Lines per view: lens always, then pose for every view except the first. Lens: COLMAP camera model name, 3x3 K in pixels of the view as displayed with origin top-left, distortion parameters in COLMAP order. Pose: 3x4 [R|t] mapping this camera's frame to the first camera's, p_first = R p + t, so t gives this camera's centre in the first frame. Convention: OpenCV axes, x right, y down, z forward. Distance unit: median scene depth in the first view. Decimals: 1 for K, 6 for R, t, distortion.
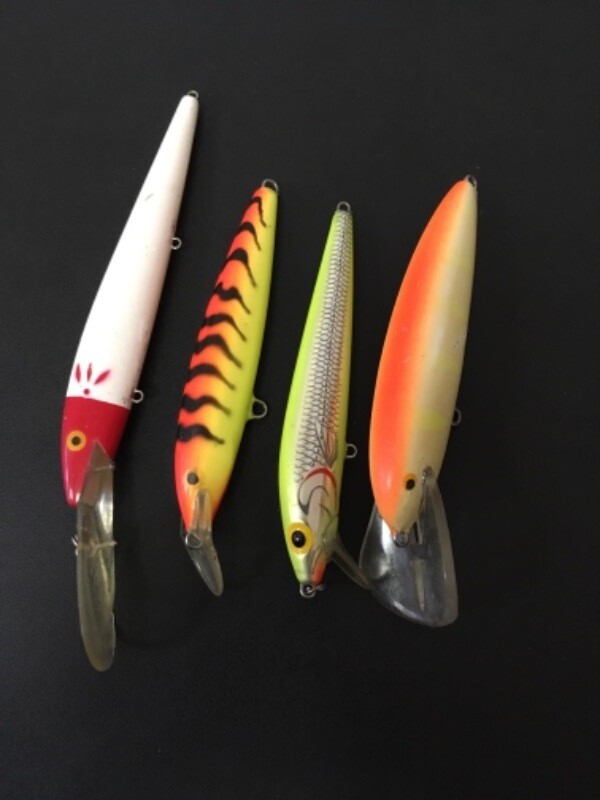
lens RADIAL K [[688.7, 0, 307.2], [0, 688.7, 379.3], [0, 0, 1]] dist [0.011597, -0.009458]
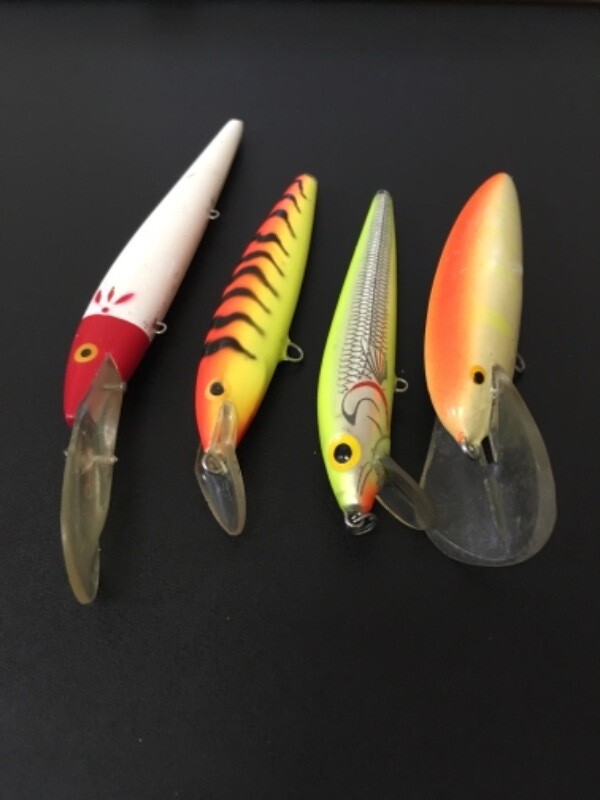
lens RADIAL K [[688.7, 0, 307.2], [0, 688.7, 379.3], [0, 0, 1]] dist [0.011597, -0.009458]
pose [[0.999671, 0.022168, -0.012877, -0.044533], [-0.025466, 0.916541, -0.399129, 0.461787], [0.002954, 0.399325, 0.916804, 0.217465]]
